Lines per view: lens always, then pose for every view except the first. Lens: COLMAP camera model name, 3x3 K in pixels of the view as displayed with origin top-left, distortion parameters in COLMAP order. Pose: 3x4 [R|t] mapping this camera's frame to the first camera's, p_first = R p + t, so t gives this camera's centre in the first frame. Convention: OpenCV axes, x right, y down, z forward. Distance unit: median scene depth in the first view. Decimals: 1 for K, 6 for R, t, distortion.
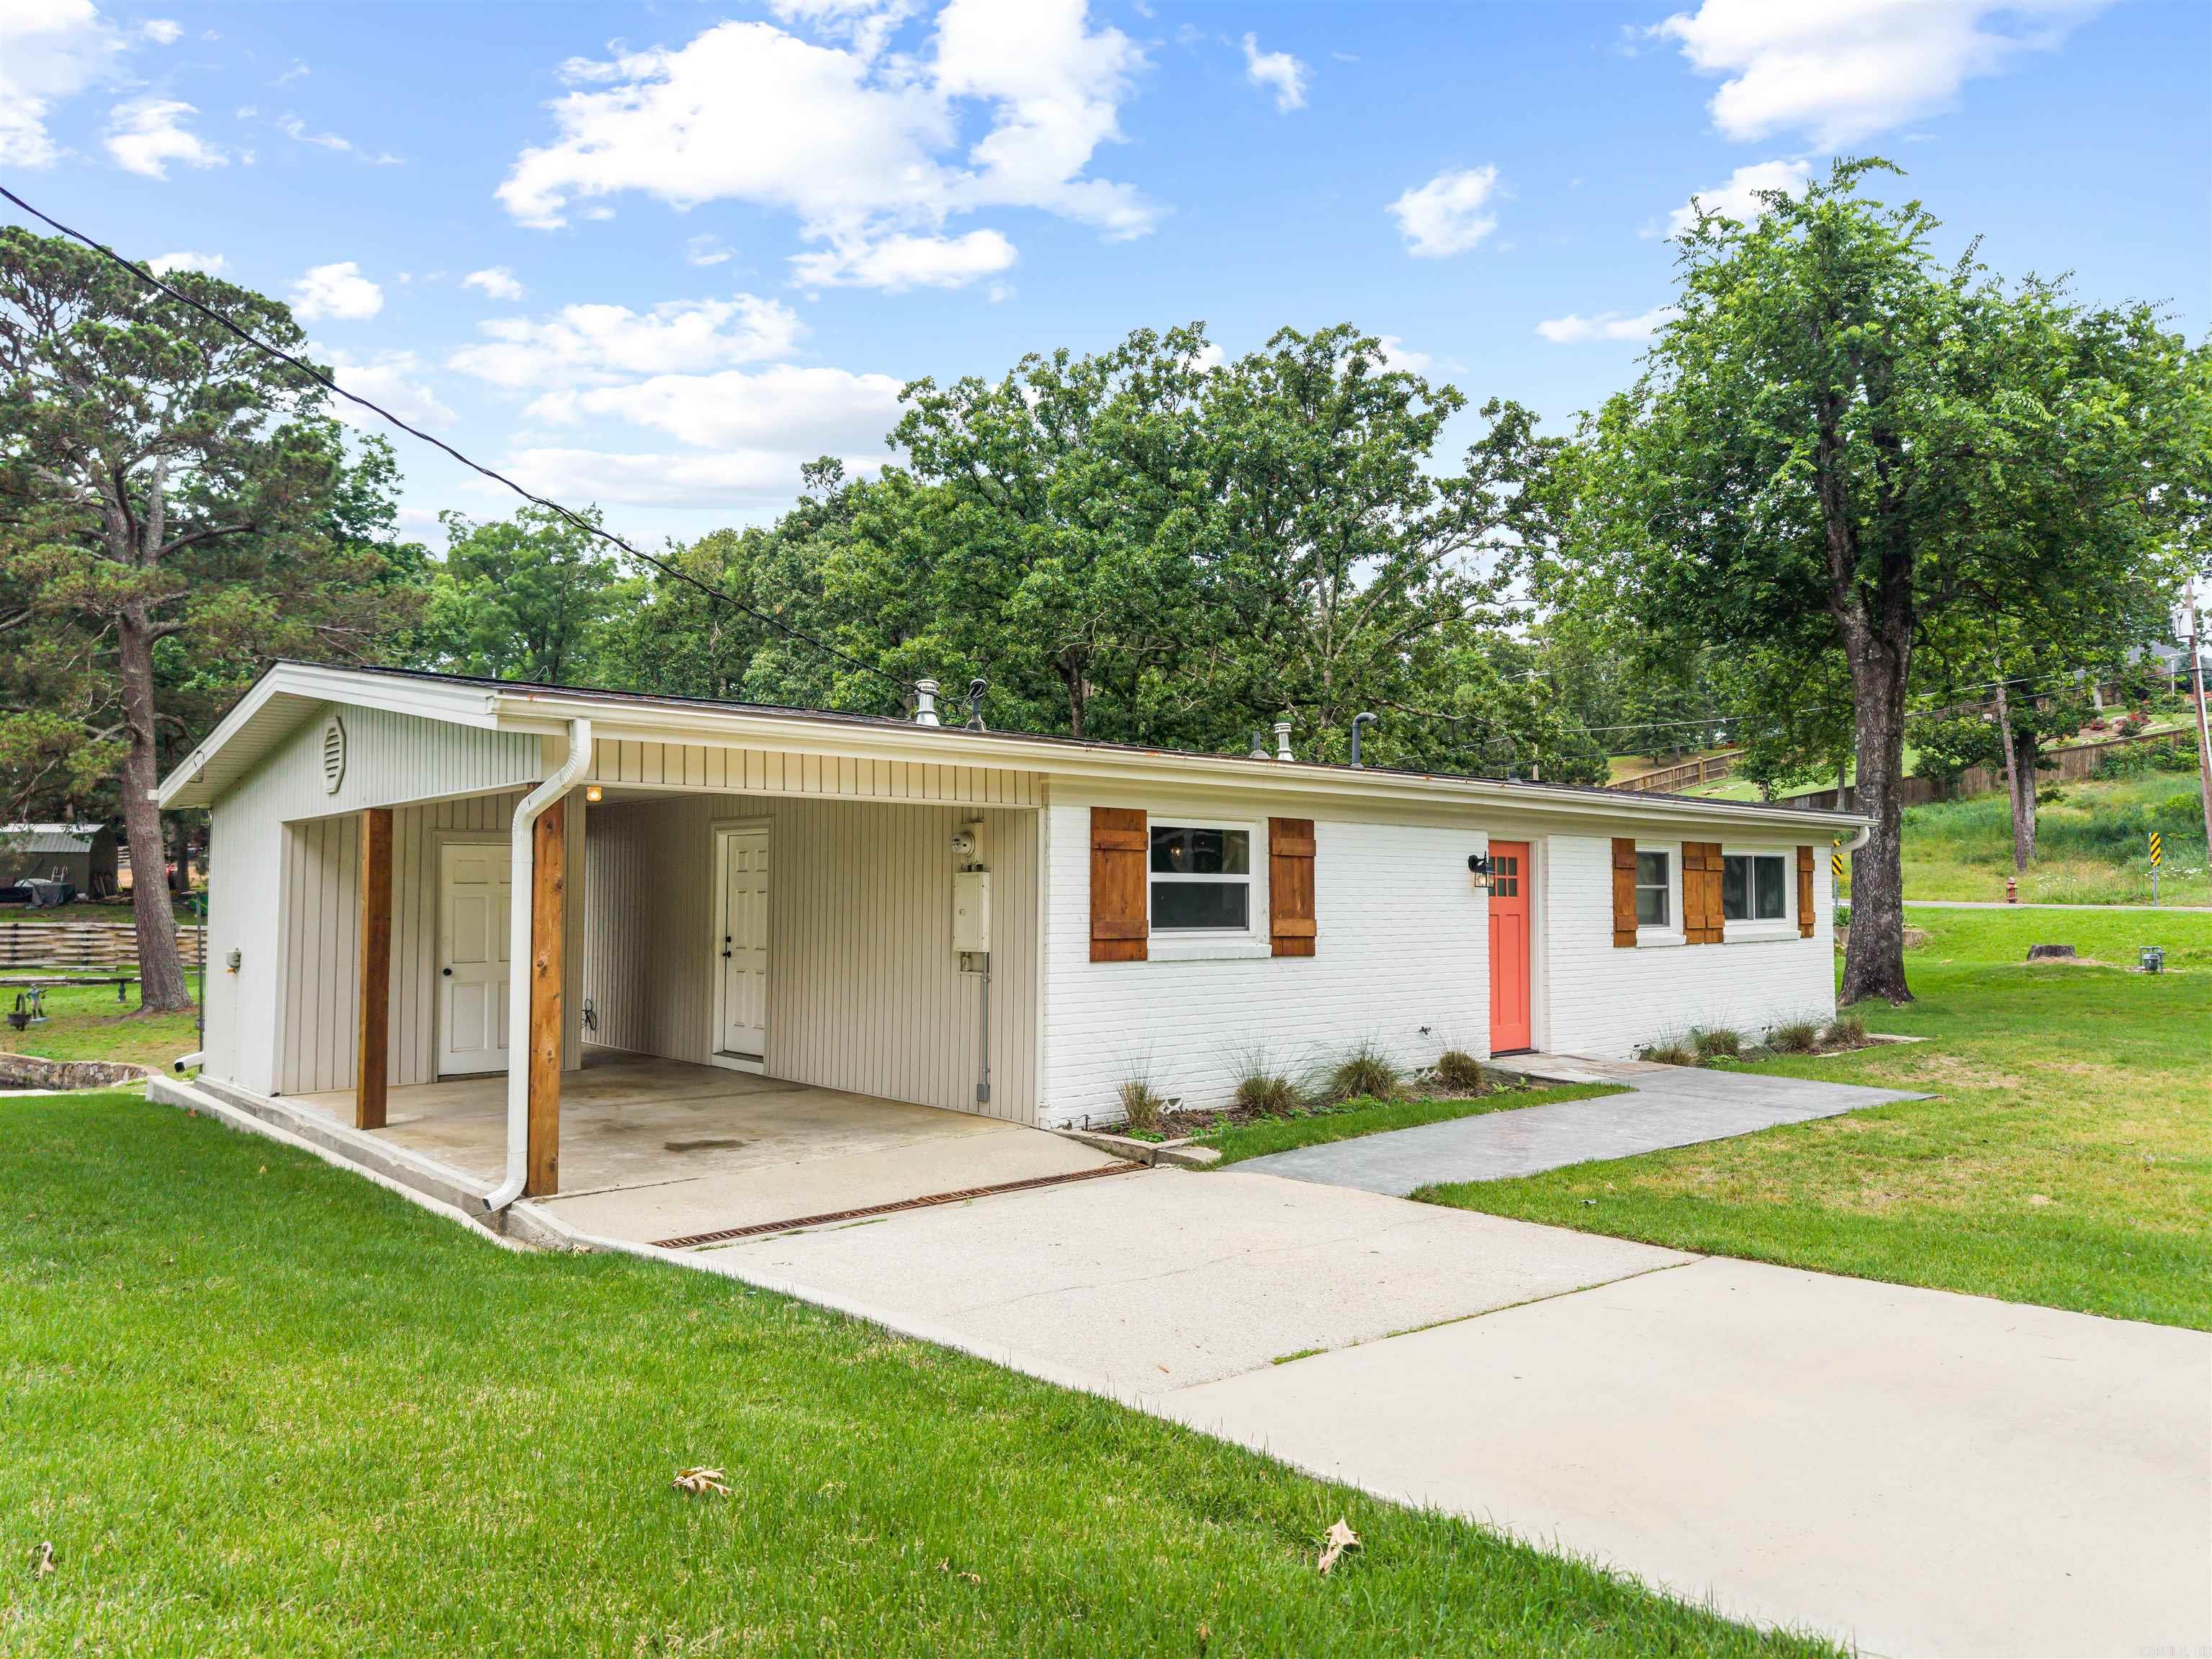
lens RADIAL K [[1477.7, 0, 1114.0], [0, 1477.7, 832.9], [0, 0, 1]] dist [0.012295, -0.000002]
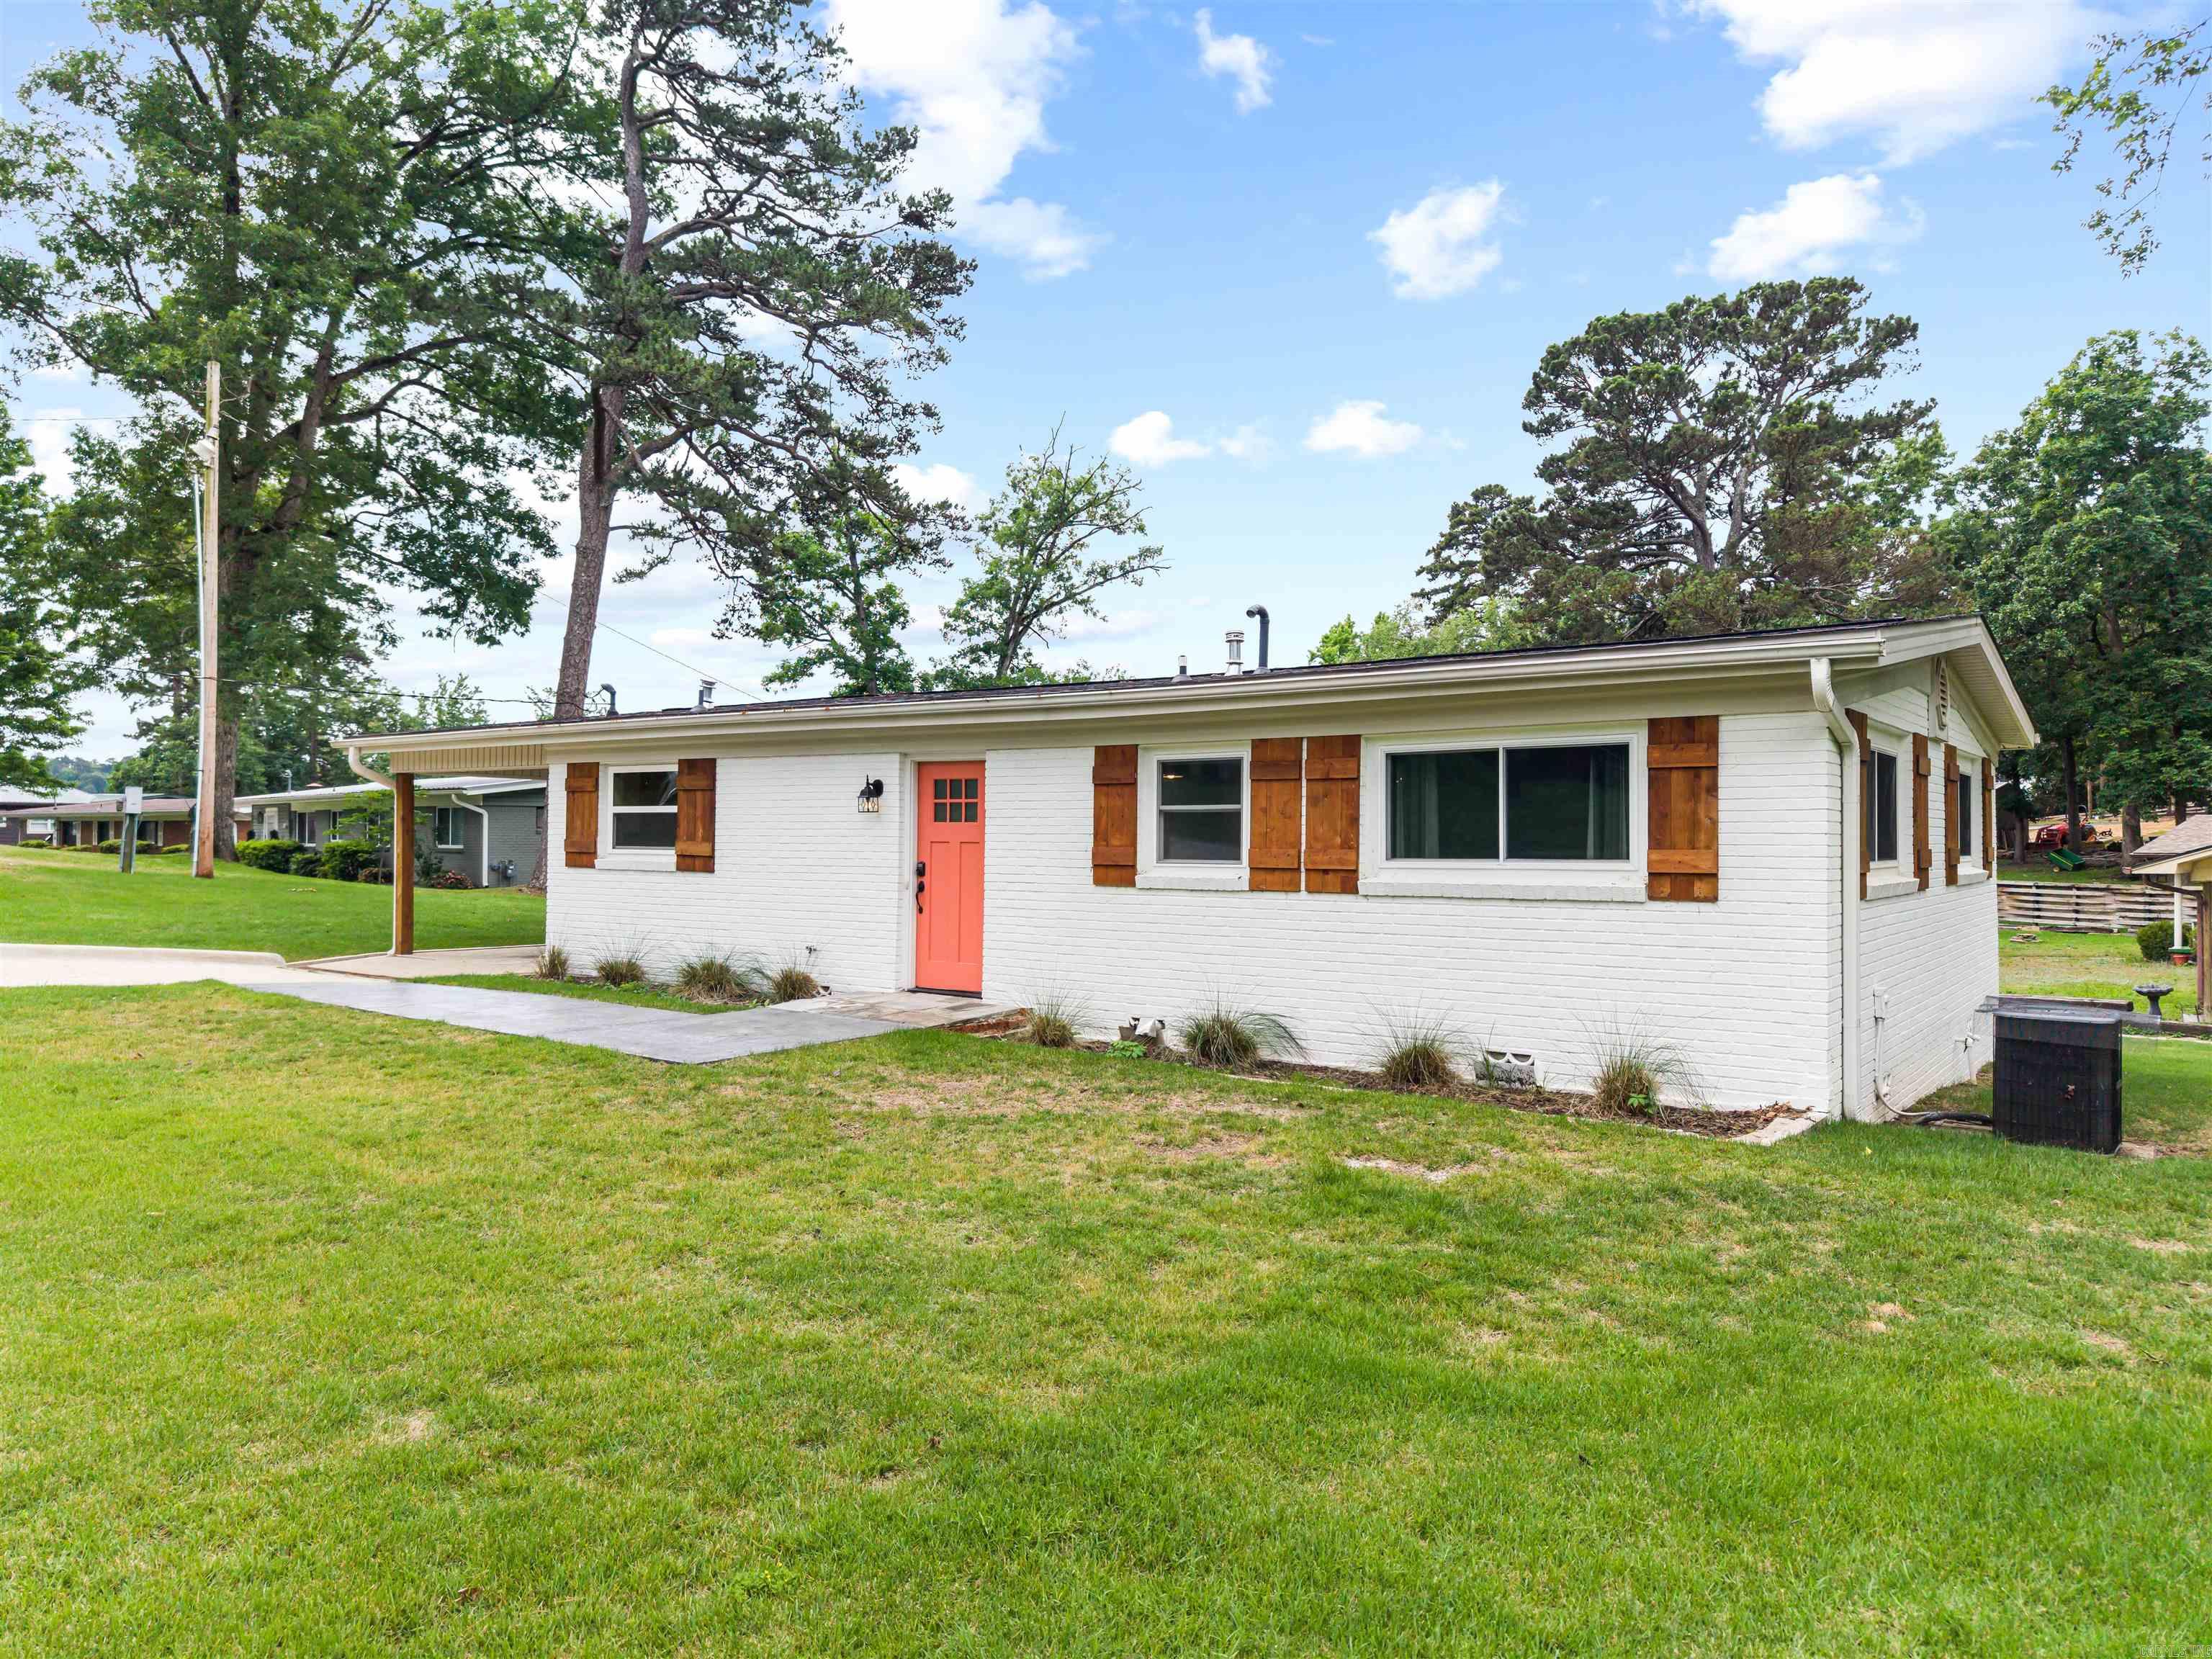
lens RADIAL K [[1464.8, 0, 1108.9], [0, 1464.8, 829.1], [0, 0, 1]] dist [0.041196, -0.056102]
pose [[0.218362, -0.018619, -0.975690, 1.078661], [0.025982, 0.999574, -0.013260, 0.057366], [0.975522, -0.022455, 0.218752, 0.833548]]
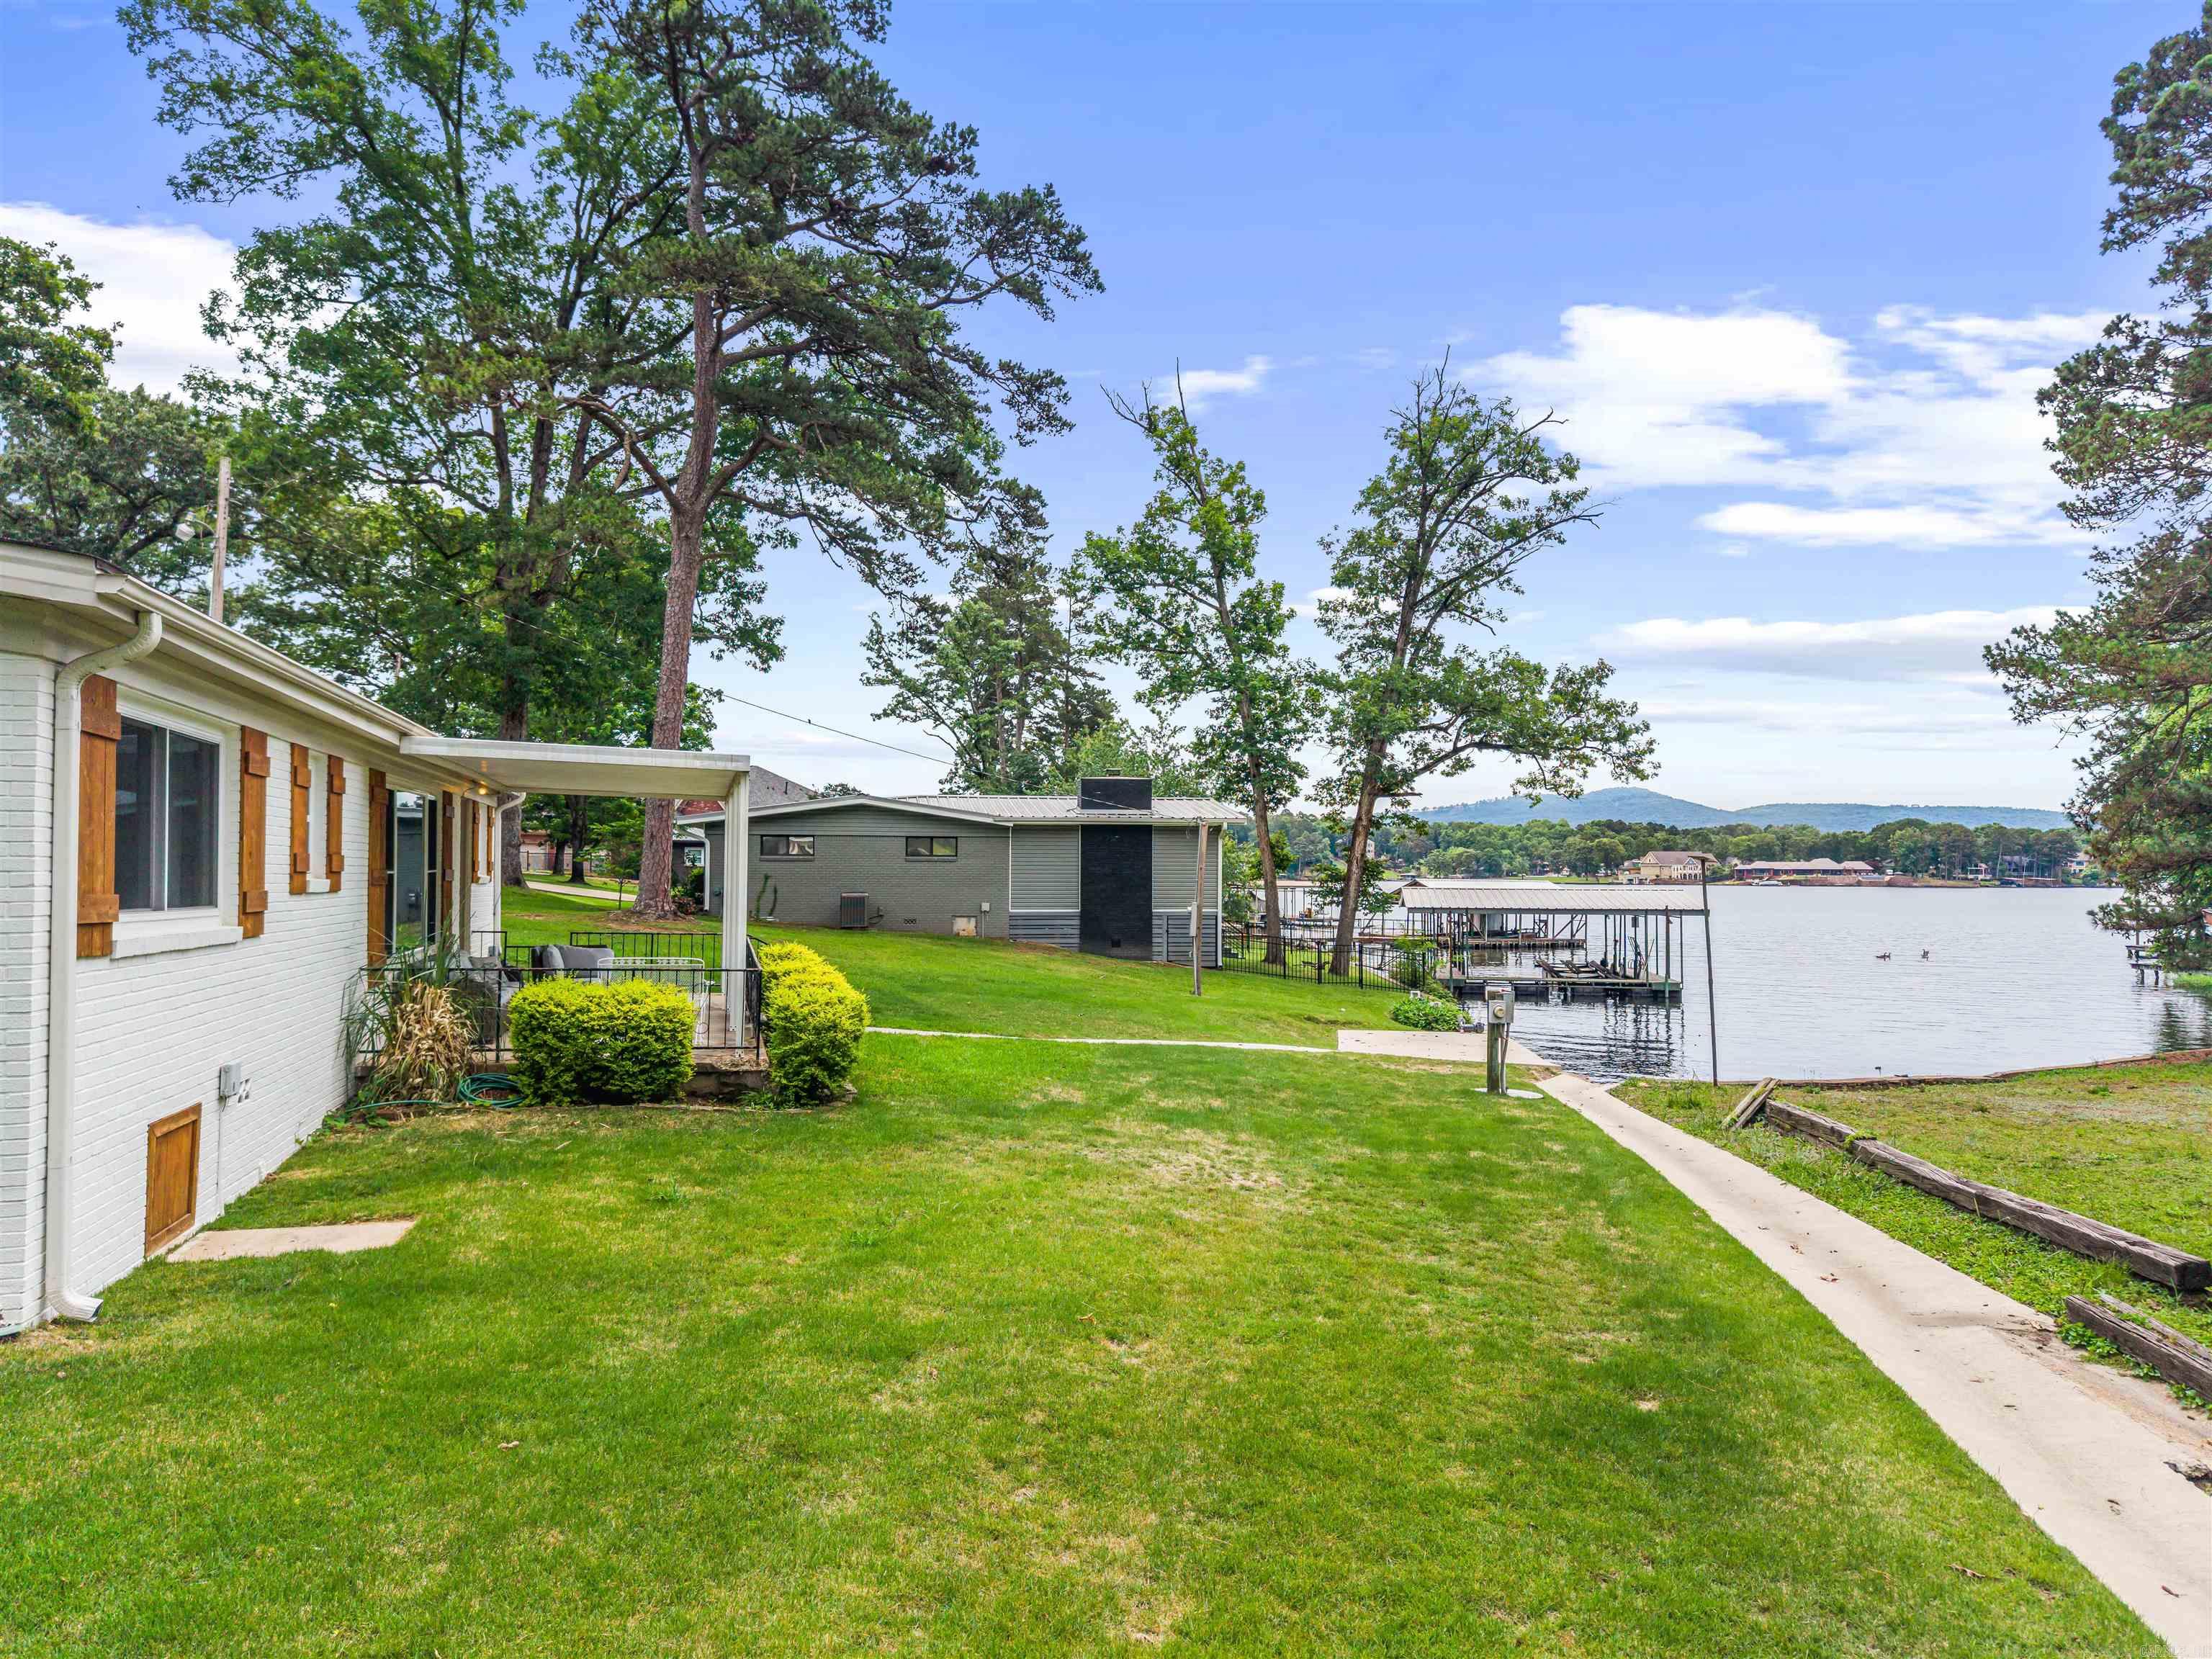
lens RADIAL K [[1451.7, 0, 1107.4], [0, 1451.7, 847.9], [0, 0, 1]] dist [0.033826, -0.032733]
pose [[-0.432111, -0.026451, -0.901432, 0.516184], [0.022488, 0.998943, -0.040092, 0.096875], [0.901540, -0.037595, -0.431059, 2.074253]]
